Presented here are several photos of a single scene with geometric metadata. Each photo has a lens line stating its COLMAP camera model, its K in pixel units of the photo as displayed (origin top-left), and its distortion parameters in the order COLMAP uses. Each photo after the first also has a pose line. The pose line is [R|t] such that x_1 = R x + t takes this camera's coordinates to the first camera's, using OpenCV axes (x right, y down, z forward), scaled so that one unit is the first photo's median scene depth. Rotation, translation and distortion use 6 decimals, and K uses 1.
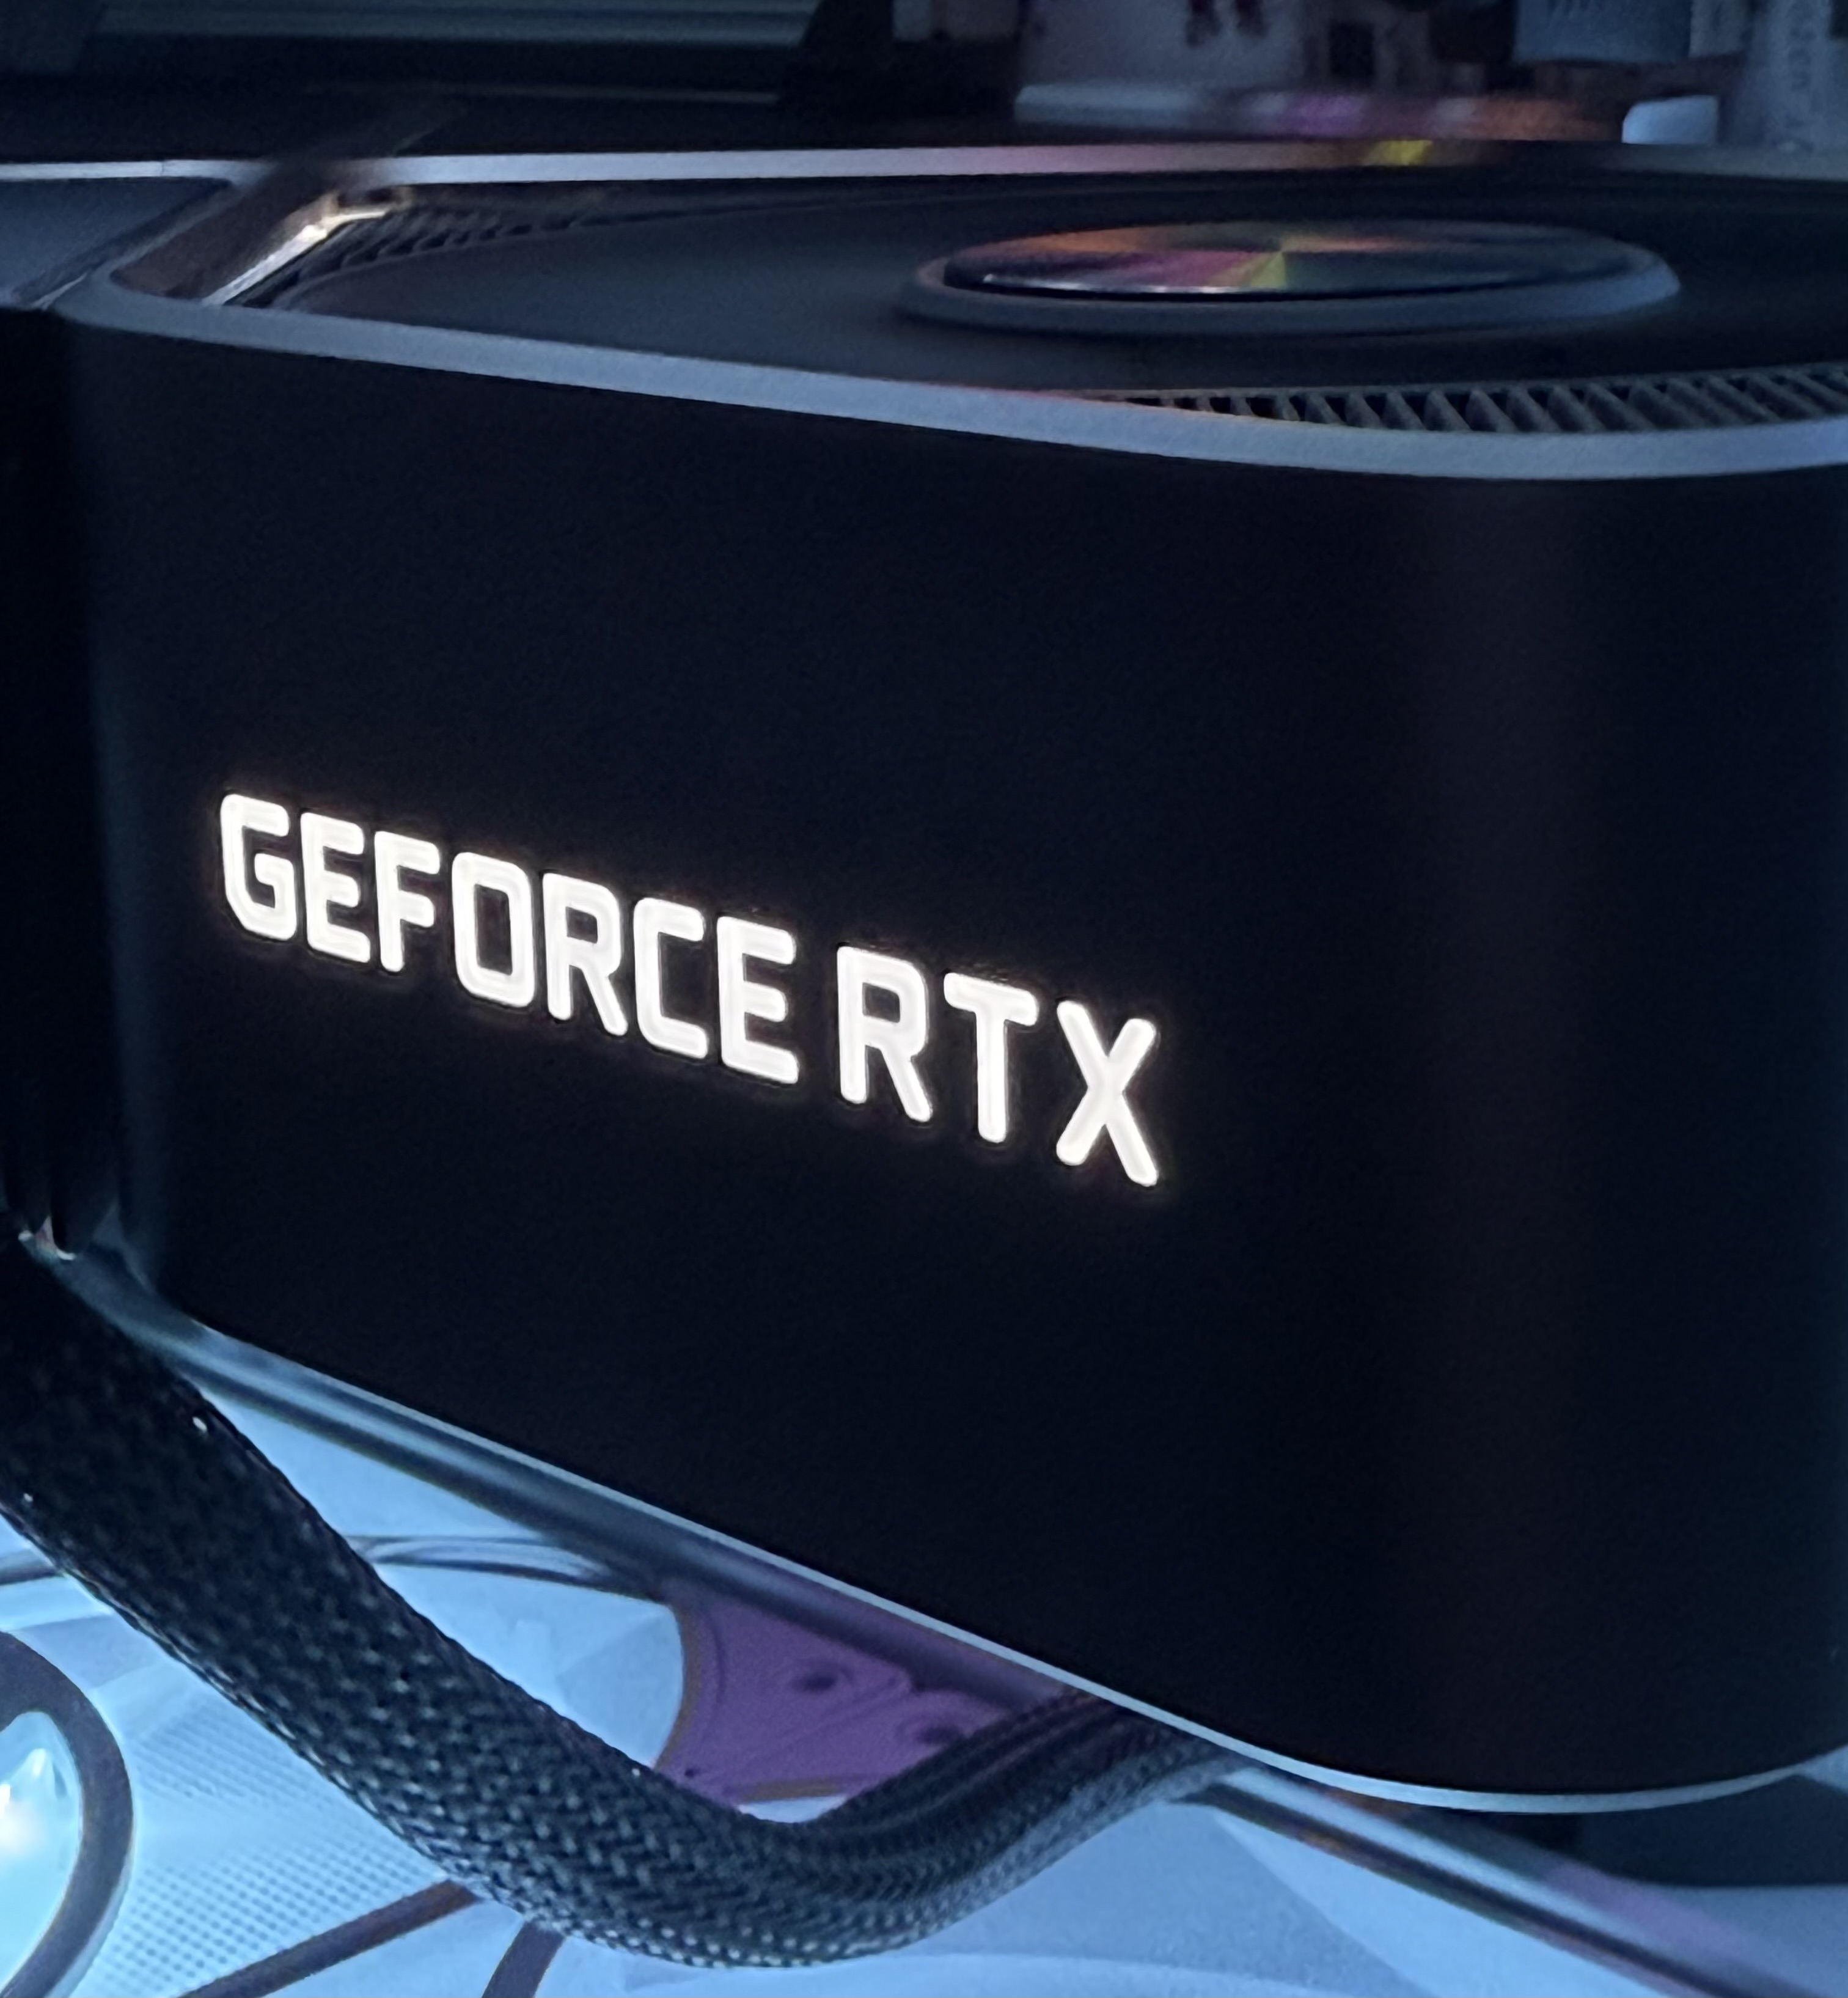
lens RADIAL K [[3707.4, 0, 922.4], [0, 3707.4, 998.7], [0, 0, 1]] dist [0.042966, 0.000000]
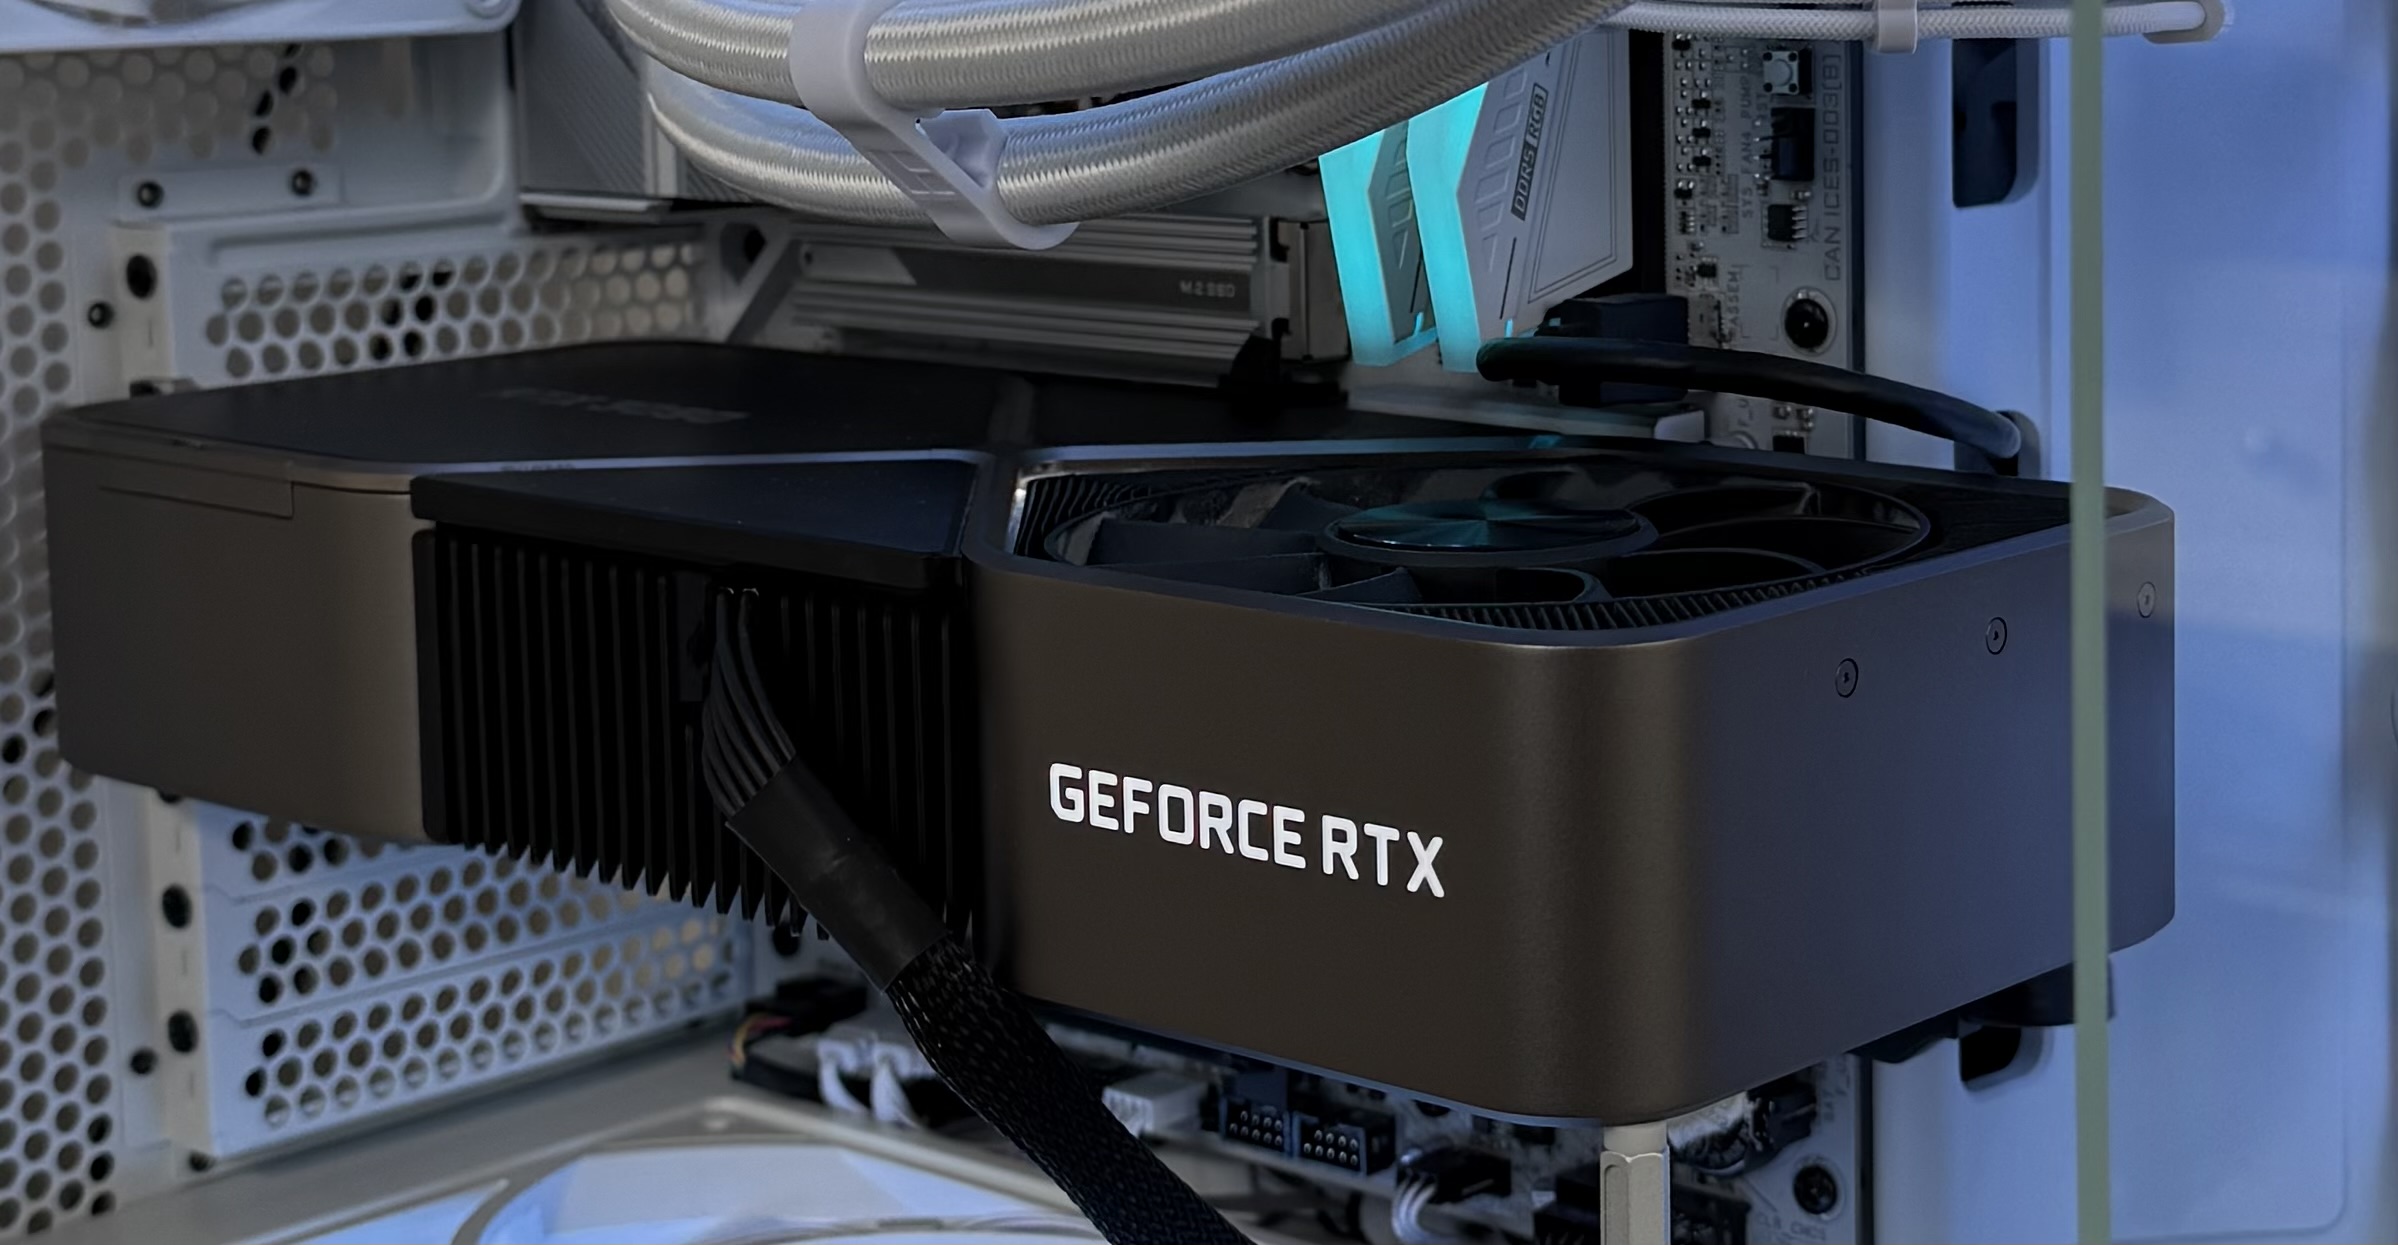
lens RADIAL K [[4150.0, 0, 1199.2], [0, 4150.0, 615.5], [0, 0, 1]] dist [0.112999, 0.000000]
pose [[0.999824, -0.012424, 0.014086, -0.141198], [0.013709, 0.995366, -0.095179, 0.117634], [-0.012838, 0.095355, 0.995361, -1.850903]]
